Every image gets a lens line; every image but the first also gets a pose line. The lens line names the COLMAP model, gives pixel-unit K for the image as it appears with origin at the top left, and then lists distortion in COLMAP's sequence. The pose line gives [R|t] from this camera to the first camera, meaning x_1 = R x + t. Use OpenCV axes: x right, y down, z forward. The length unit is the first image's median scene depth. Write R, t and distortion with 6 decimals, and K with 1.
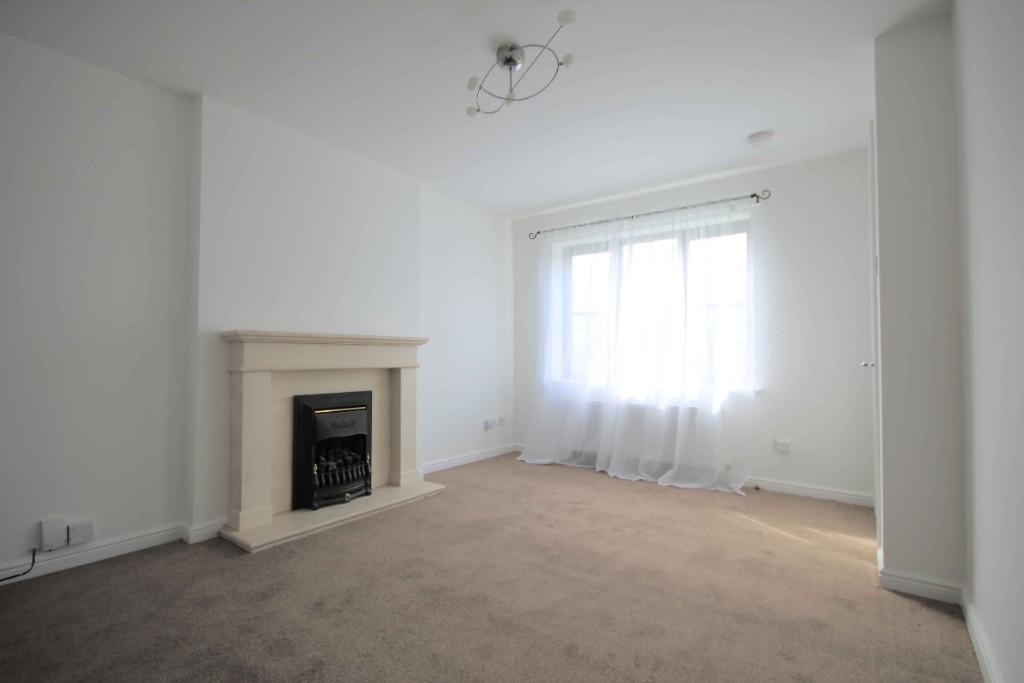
lens RADIAL K [[475.3, 0, 514.7], [0, 475.3, 348.1], [0, 0, 1]] dist [-0.001919, -0.000413]
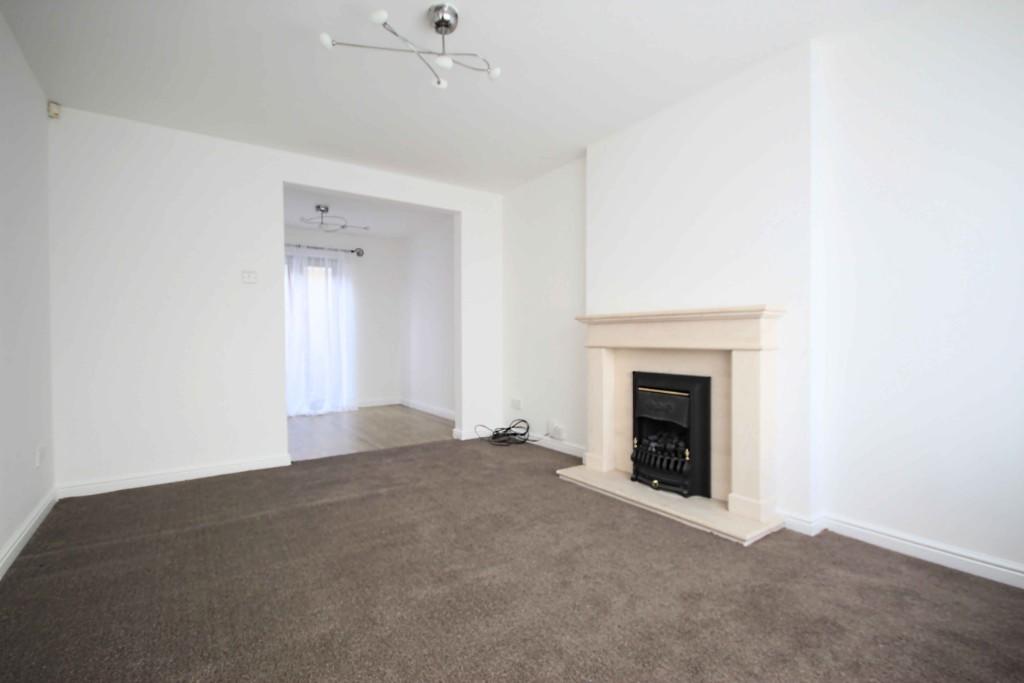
lens RADIAL K [[475.3, 0, 509.2], [0, 475.3, 337.1], [0, 0, 1]] dist [-0.001919, -0.000413]
pose [[-0.314391, 0.010787, -0.949232, 0.611904], [0.028579, 0.999590, 0.001894, 0.011087], [0.948863, -0.026533, -0.314571, 0.994722]]
